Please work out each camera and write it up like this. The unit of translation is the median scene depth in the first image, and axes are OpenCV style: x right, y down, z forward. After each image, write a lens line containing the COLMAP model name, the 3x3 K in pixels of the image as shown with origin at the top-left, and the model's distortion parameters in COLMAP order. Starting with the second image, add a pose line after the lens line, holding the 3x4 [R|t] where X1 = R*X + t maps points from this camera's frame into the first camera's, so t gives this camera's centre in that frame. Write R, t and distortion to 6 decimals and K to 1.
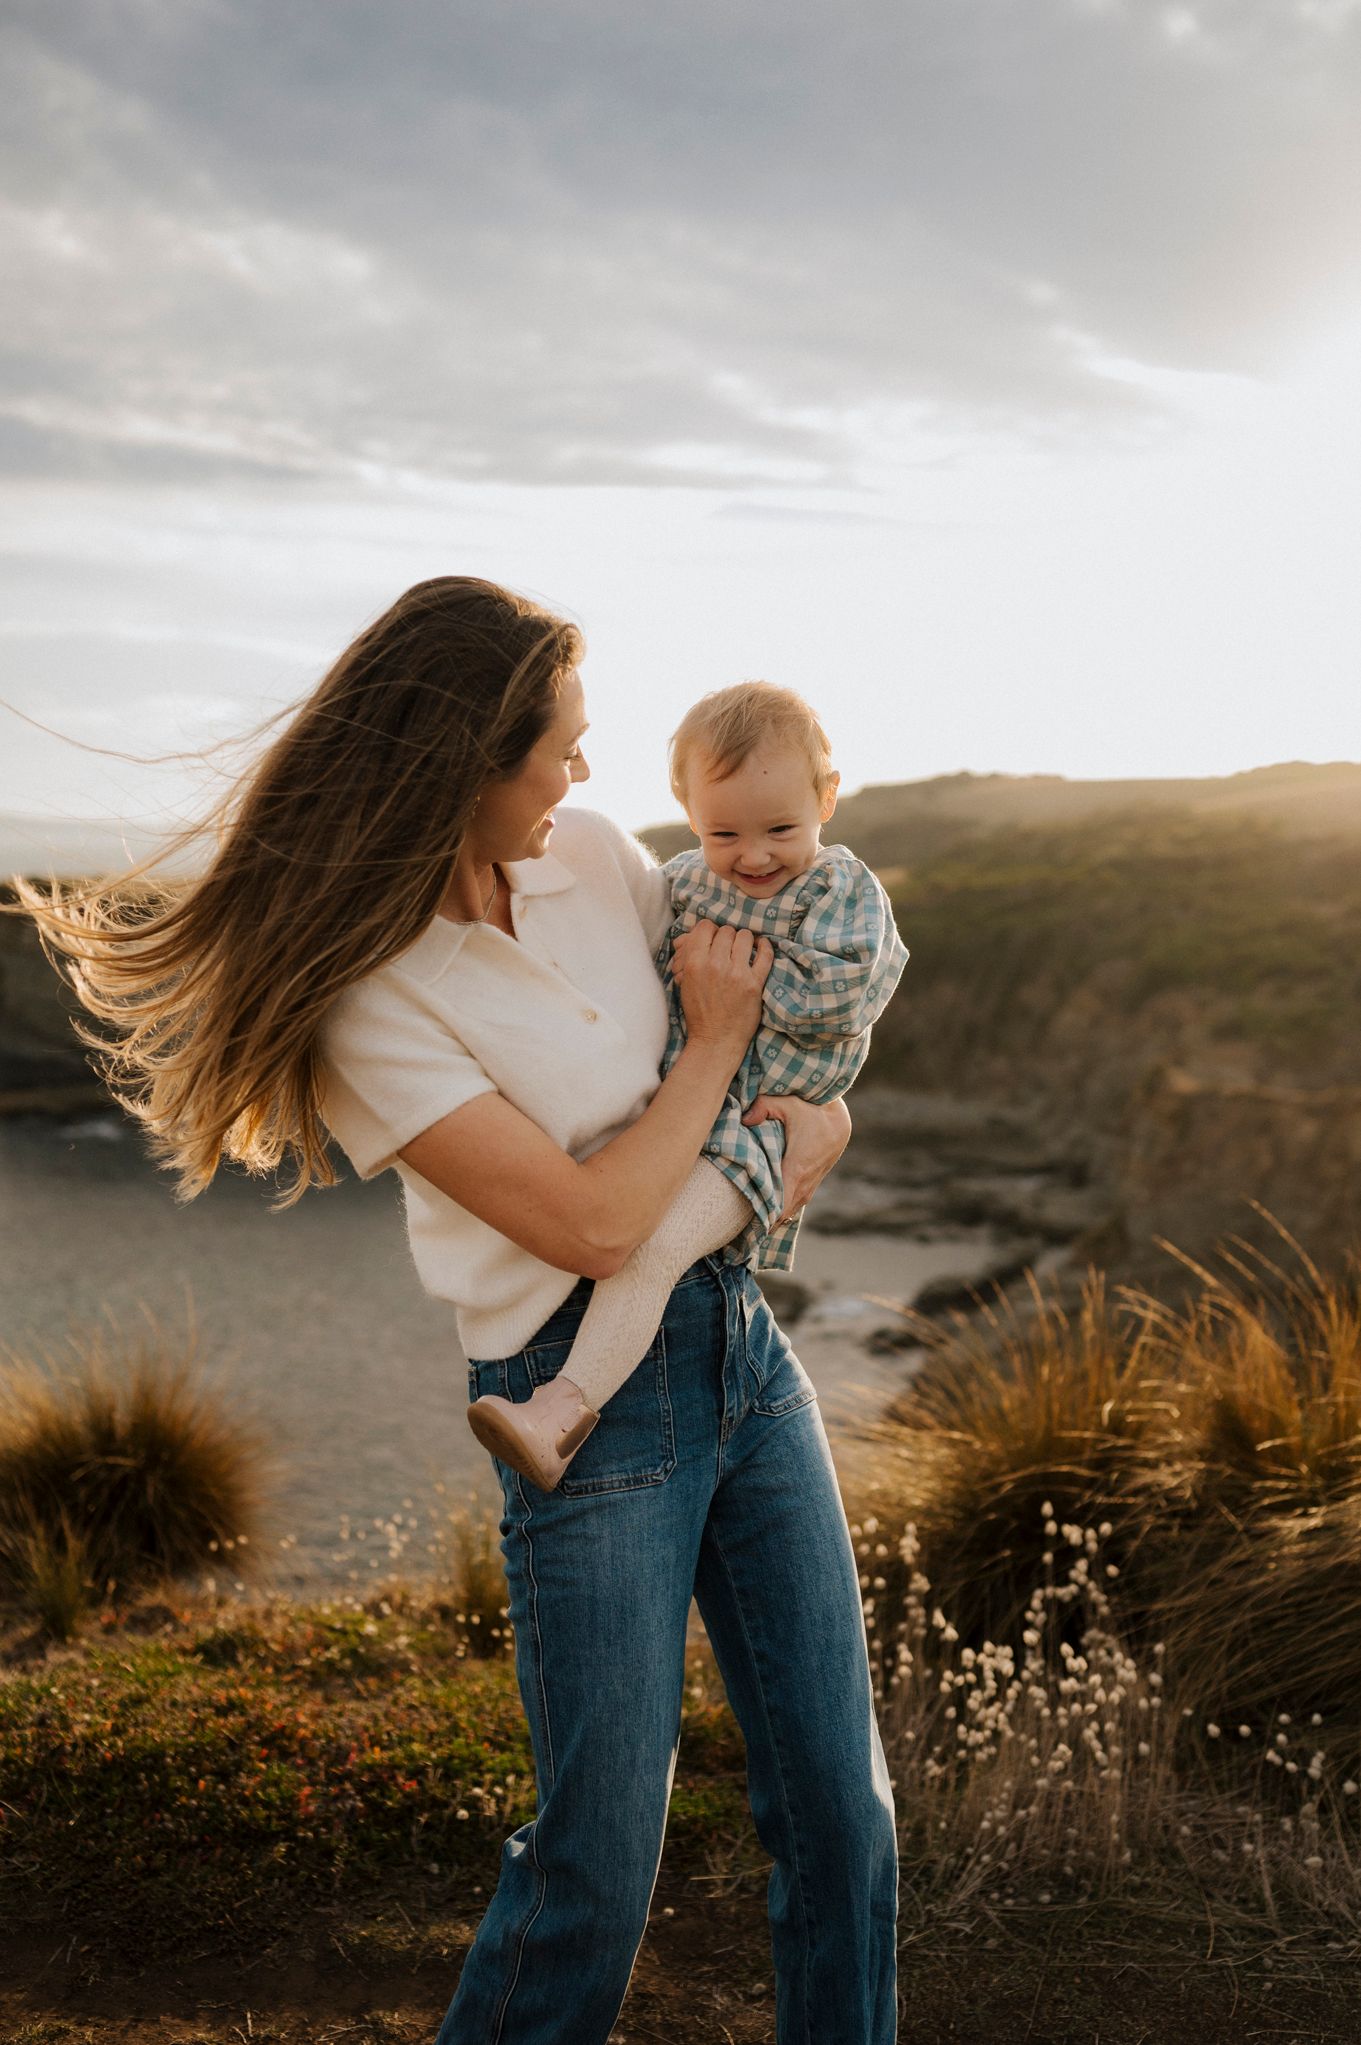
lens RADIAL K [[2036.1, 0, 660.2], [0, 2036.1, 1075.9], [0, 0, 1]] dist [-0.002437, -0.004782]
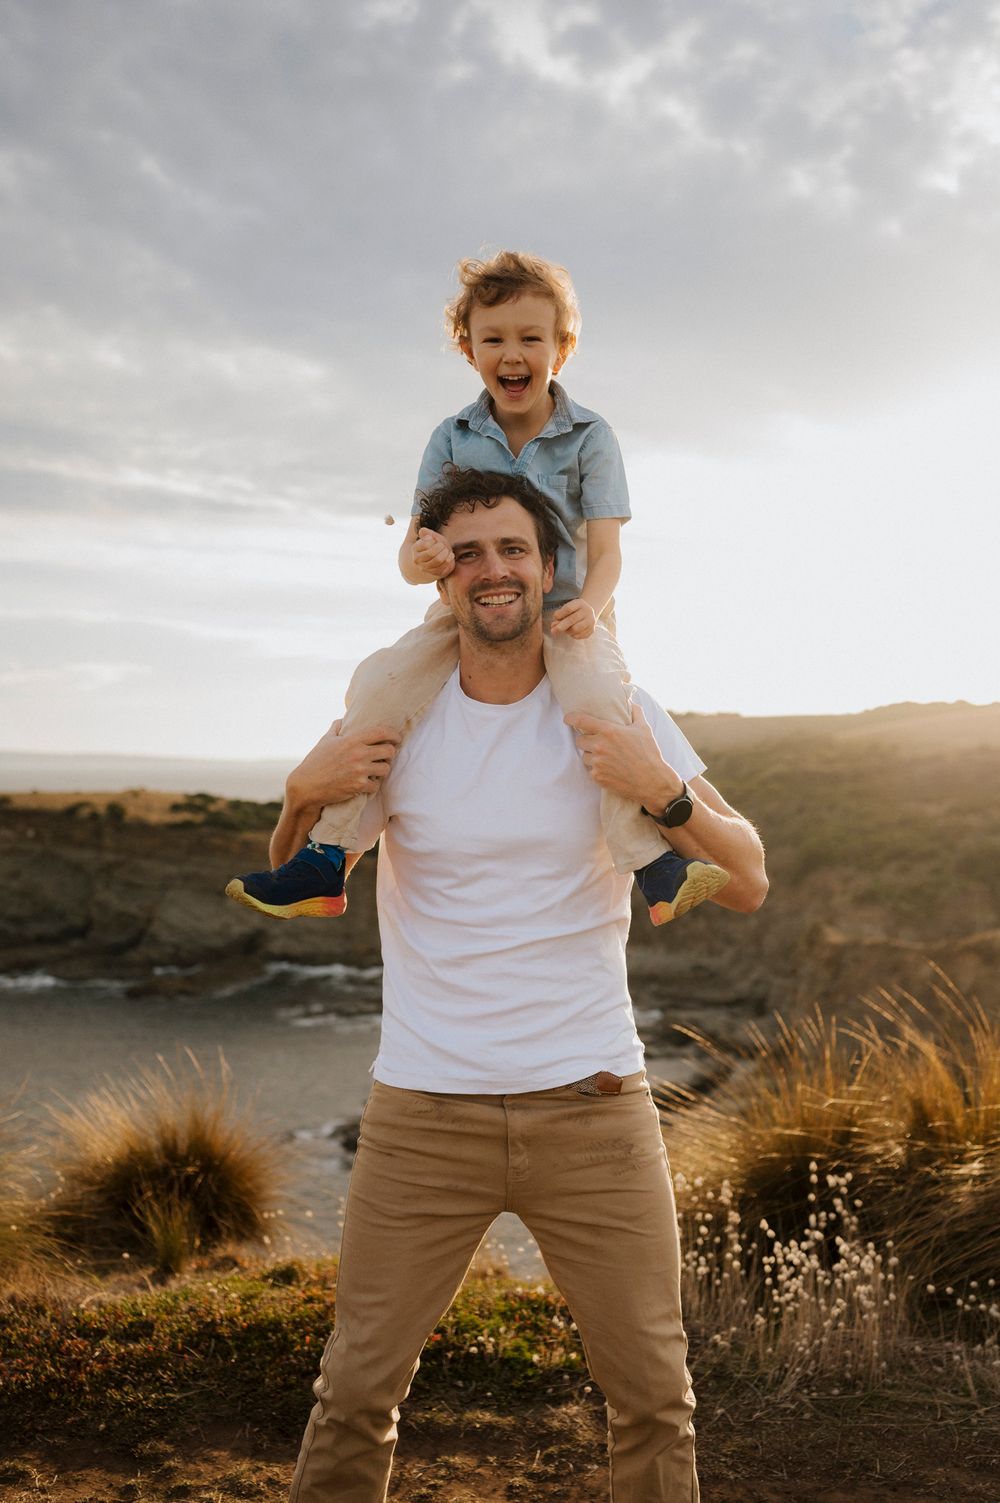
lens RADIAL K [[1495.5, 0, 499.9], [0, 1495.5, 756.7], [0, 0, 1]] dist [-0.001071, -0.009085]
pose [[0.999398, -0.006846, 0.034000, -0.101331], [0.010839, 0.992873, -0.118681, 0.030805], [-0.032945, 0.118979, 0.992350, -0.210757]]
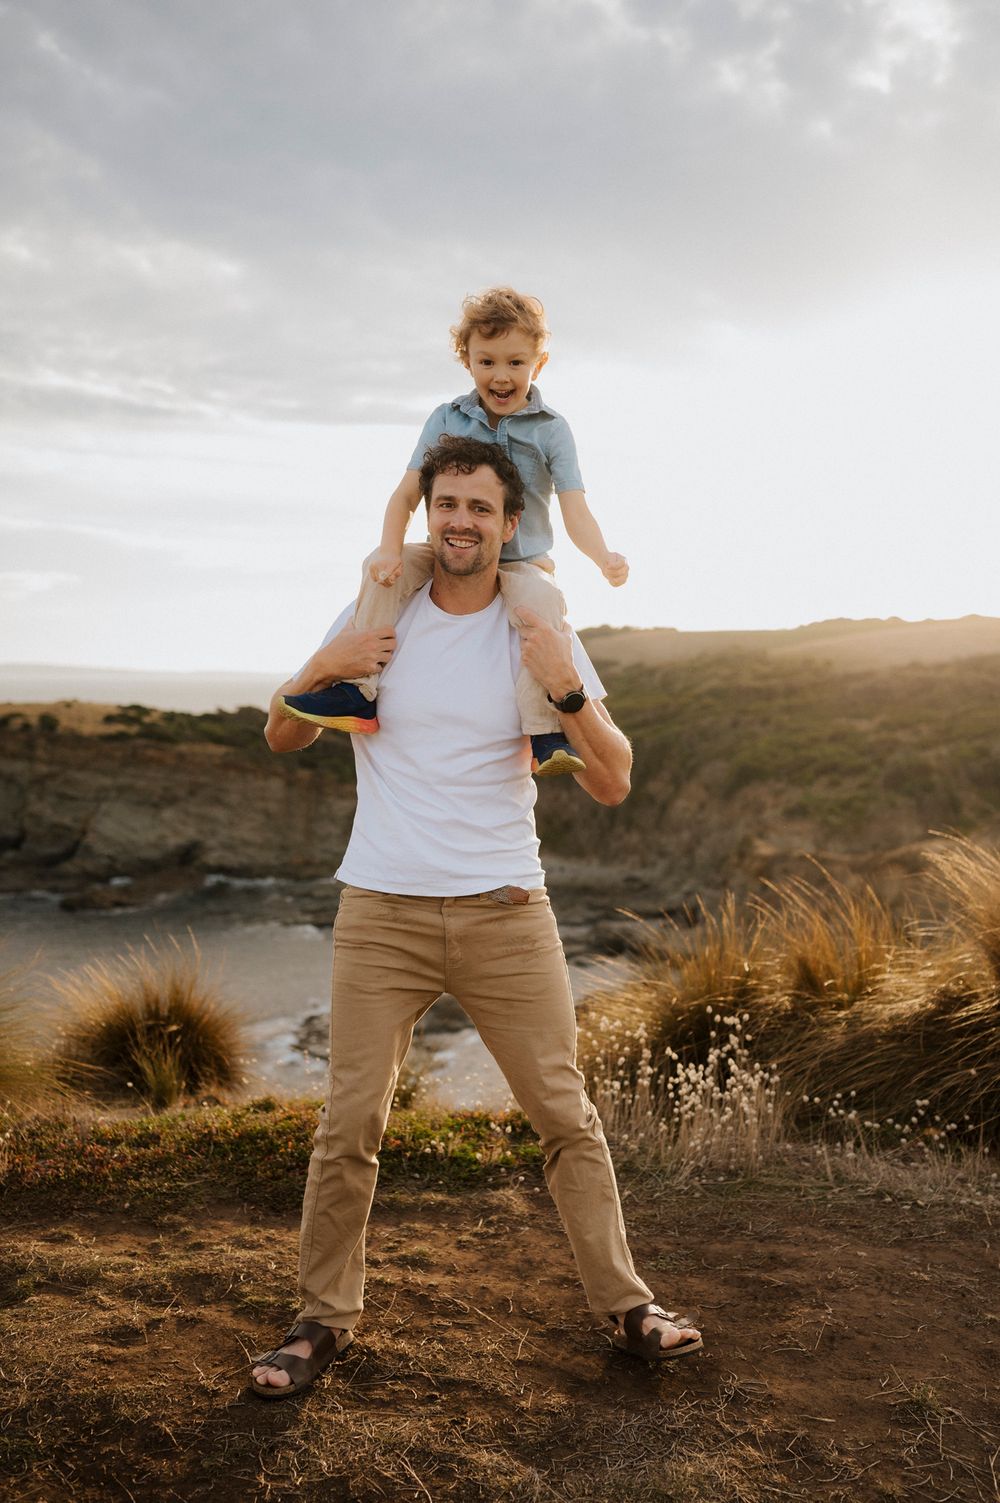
lens RADIAL K [[1492.6, 0, 501.5], [0, 1492.6, 787.1], [0, 0, 1]] dist [-0.009086, 0.009955]
pose [[0.997001, -0.006188, 0.077138, -0.120737], [0.009308, 0.999150, -0.040153, 0.061359], [-0.076824, 0.040750, 0.996212, -0.409390]]
